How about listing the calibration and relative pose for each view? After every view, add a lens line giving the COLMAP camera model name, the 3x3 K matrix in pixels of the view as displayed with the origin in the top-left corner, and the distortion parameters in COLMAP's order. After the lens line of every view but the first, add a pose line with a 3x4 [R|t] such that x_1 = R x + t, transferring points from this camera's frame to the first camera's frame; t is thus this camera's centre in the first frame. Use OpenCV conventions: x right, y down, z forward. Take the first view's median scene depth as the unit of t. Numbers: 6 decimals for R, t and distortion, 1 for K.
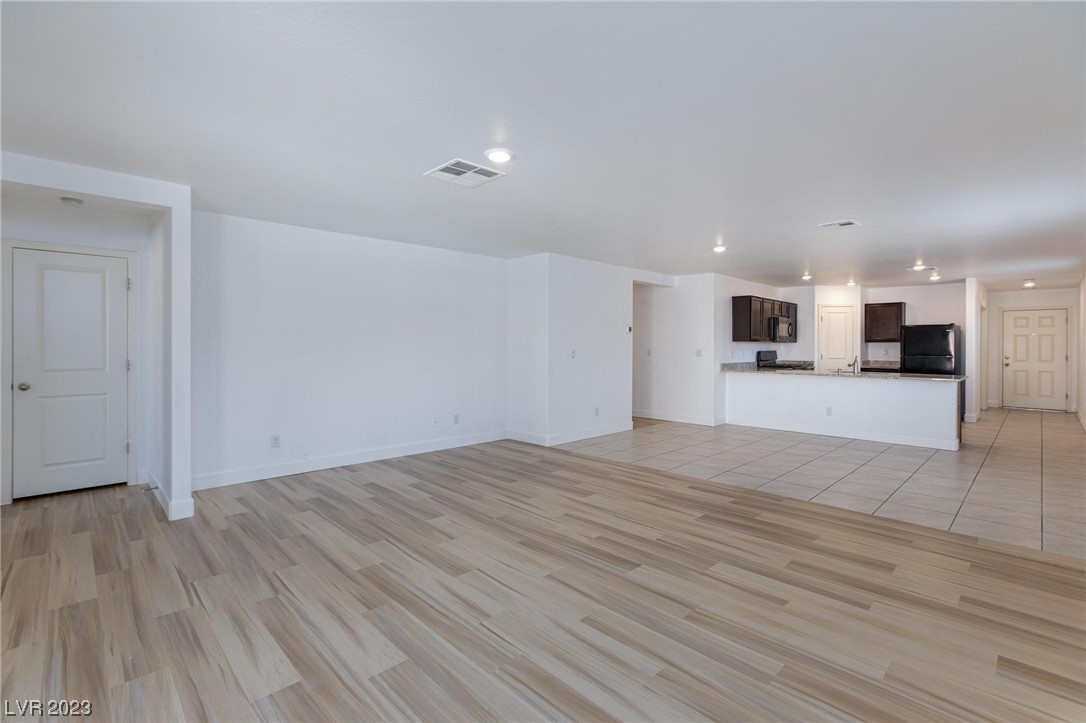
lens RADIAL K [[489.2, 0, 548.8], [0, 489.2, 348.4], [0, 0, 1]] dist [0.003273, 0.002480]
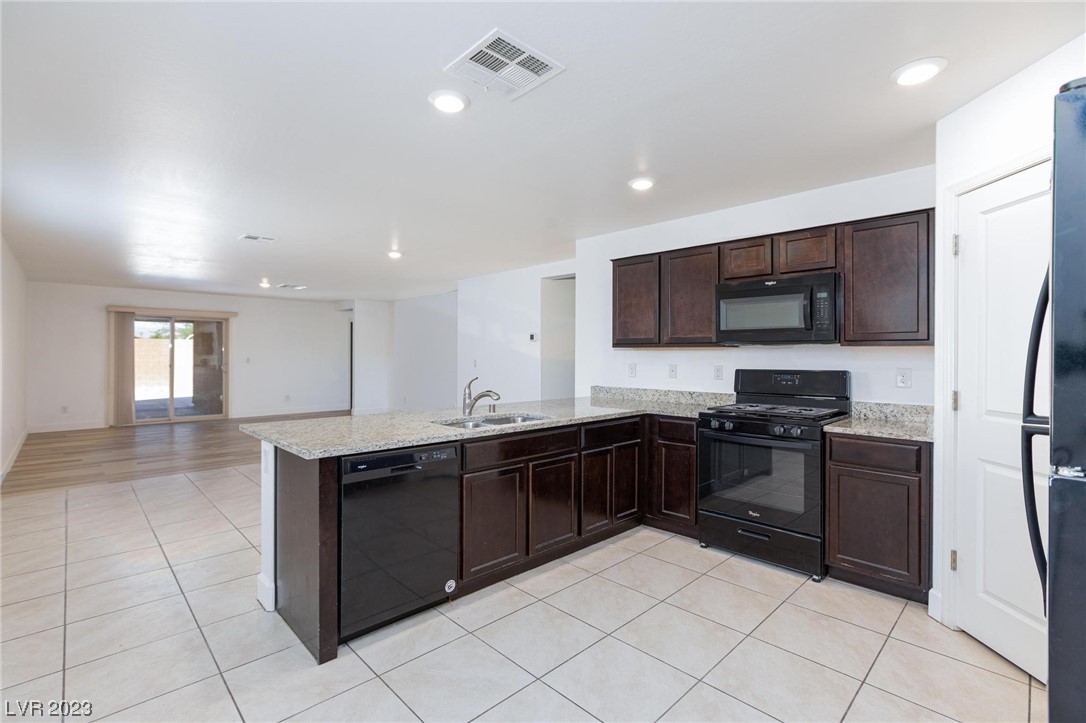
lens RADIAL K [[489.2, 0, 559.4], [0, 489.2, 359.7], [0, 0, 1]] dist [0.003273, 0.002480]
pose [[0.025391, 0.007616, -0.999649, 0.827026], [-0.004544, 0.999962, 0.007503, -0.004944], [0.999667, 0.004352, 0.025425, 0.830124]]
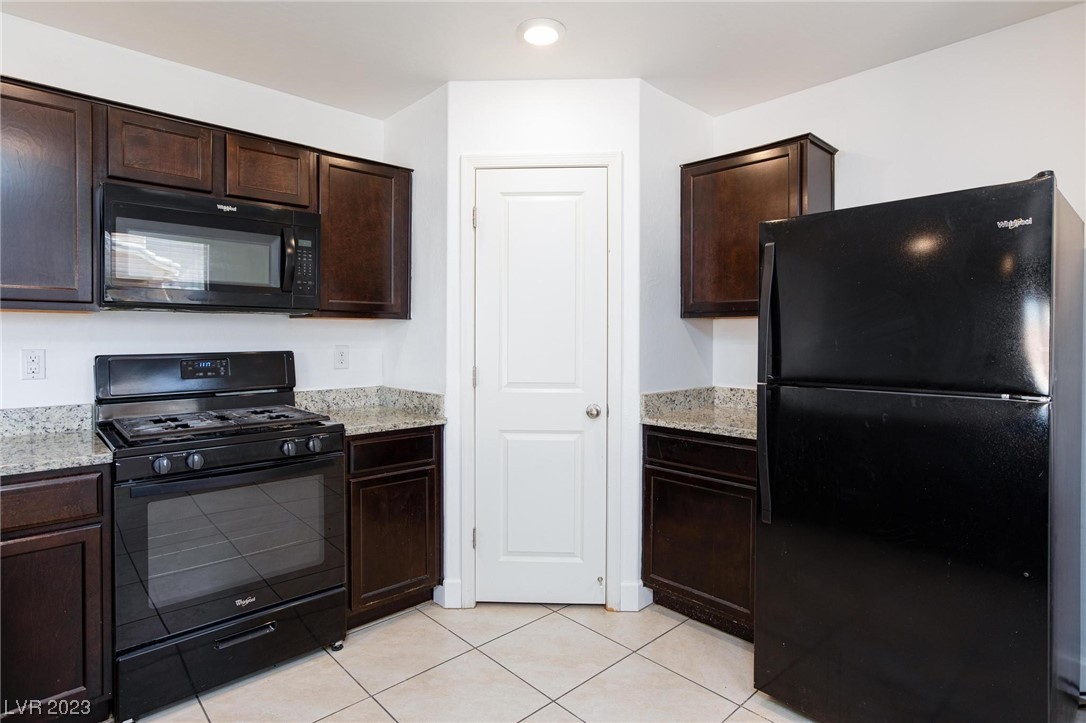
lens RADIAL K [[565.3, 0, 527.7], [0, 565.3, 339.9], [0, 0, 1]] dist [-0.026188, 0.005270]
pose [[0.998965, 0.002396, -0.045416, 0.619014], [-0.002093, 0.999975, 0.006710, -0.003342], [0.045431, -0.006608, 0.998946, 0.755699]]
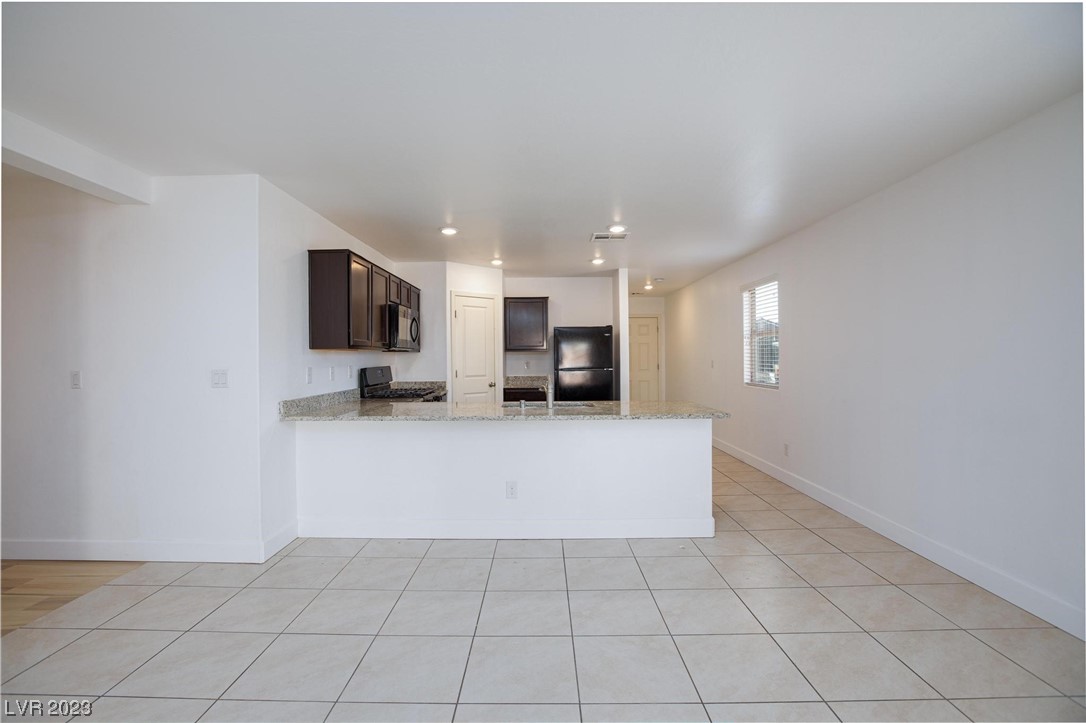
lens RADIAL K [[489.2, 0, 537.5], [0, 489.2, 353.7], [0, 0, 1]] dist [0.003273, 0.002480]
pose [[0.708358, -0.005571, 0.705831, 0.191338], [0.016769, 0.999819, -0.008937, -0.002143], [-0.705654, 0.018167, 0.708324, 0.496352]]
